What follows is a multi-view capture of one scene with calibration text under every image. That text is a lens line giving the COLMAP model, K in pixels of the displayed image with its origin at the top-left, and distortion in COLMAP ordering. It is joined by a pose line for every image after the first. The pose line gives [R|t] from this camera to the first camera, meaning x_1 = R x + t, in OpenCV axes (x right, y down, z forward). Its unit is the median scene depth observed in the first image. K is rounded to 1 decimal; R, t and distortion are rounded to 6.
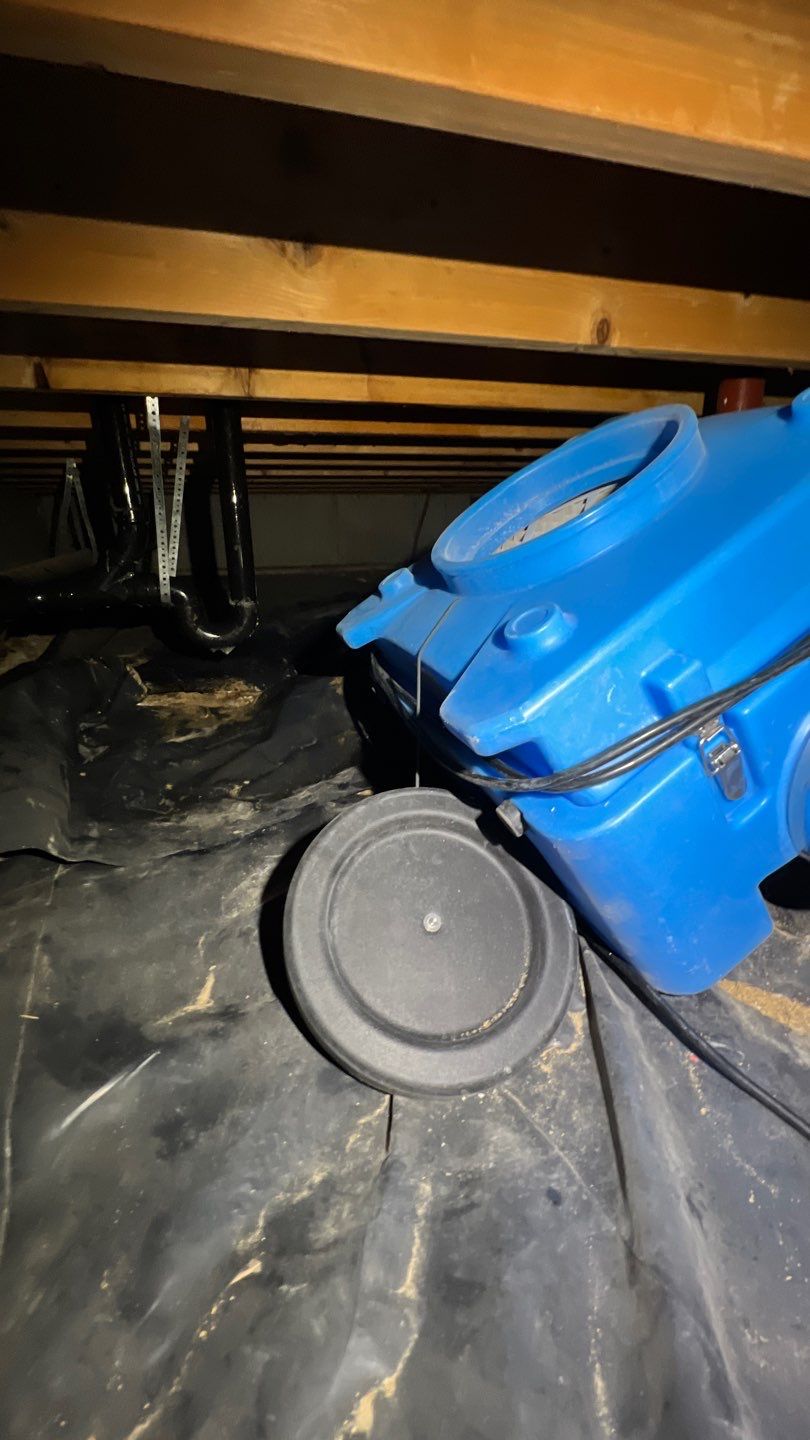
lens RADIAL K [[574.3, 0, 406.3], [0, 574.3, 715.2], [0, 0, 1]] dist [-0.000503, 0.000206]
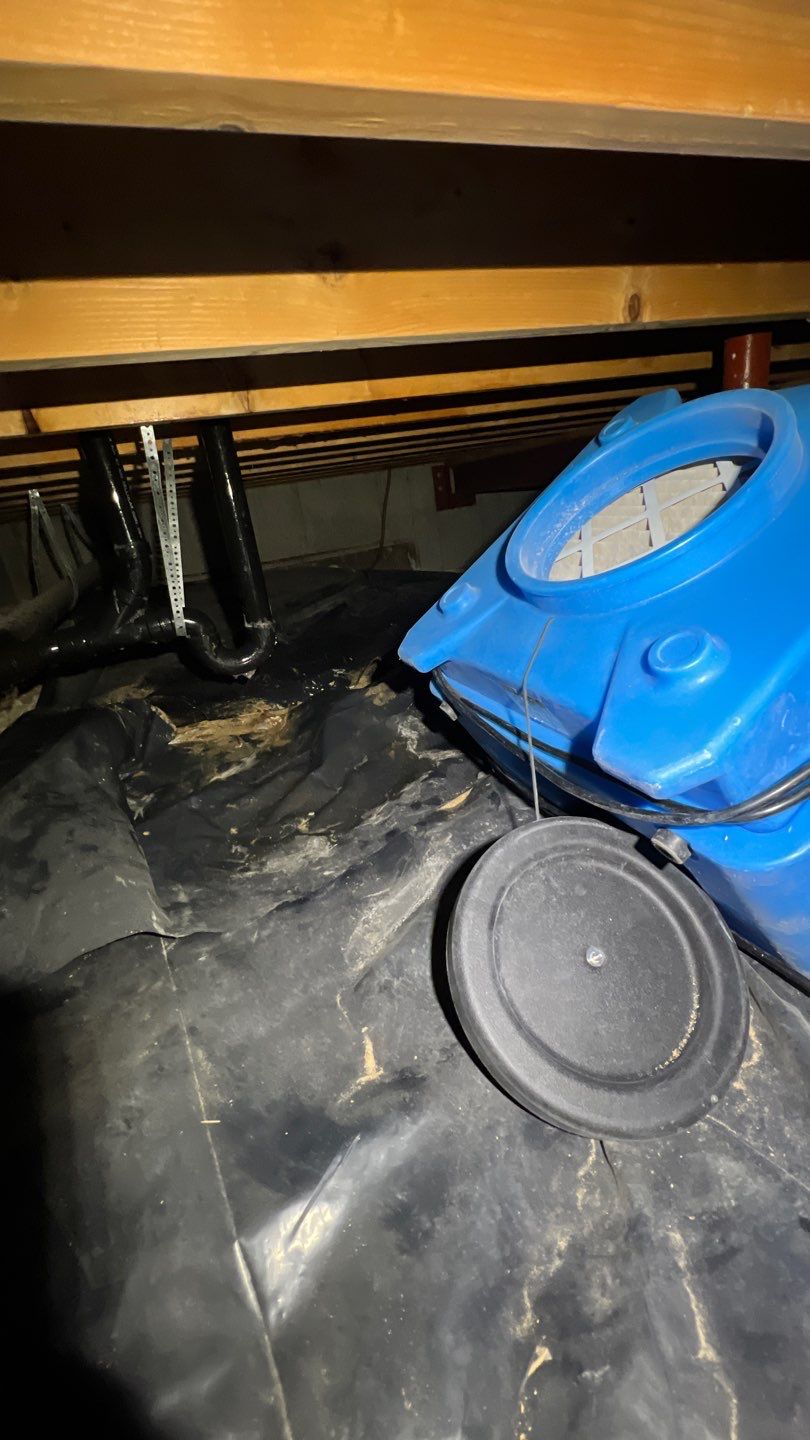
lens RADIAL K [[574.3, 0, 406.3], [0, 574.3, 715.2], [0, 0, 1]] dist [-0.000503, 0.000206]
pose [[0.988807, -0.143938, 0.039286, -0.238170], [0.141843, 0.988536, 0.051741, -0.139223], [-0.046283, -0.045590, 0.997887, 0.041605]]
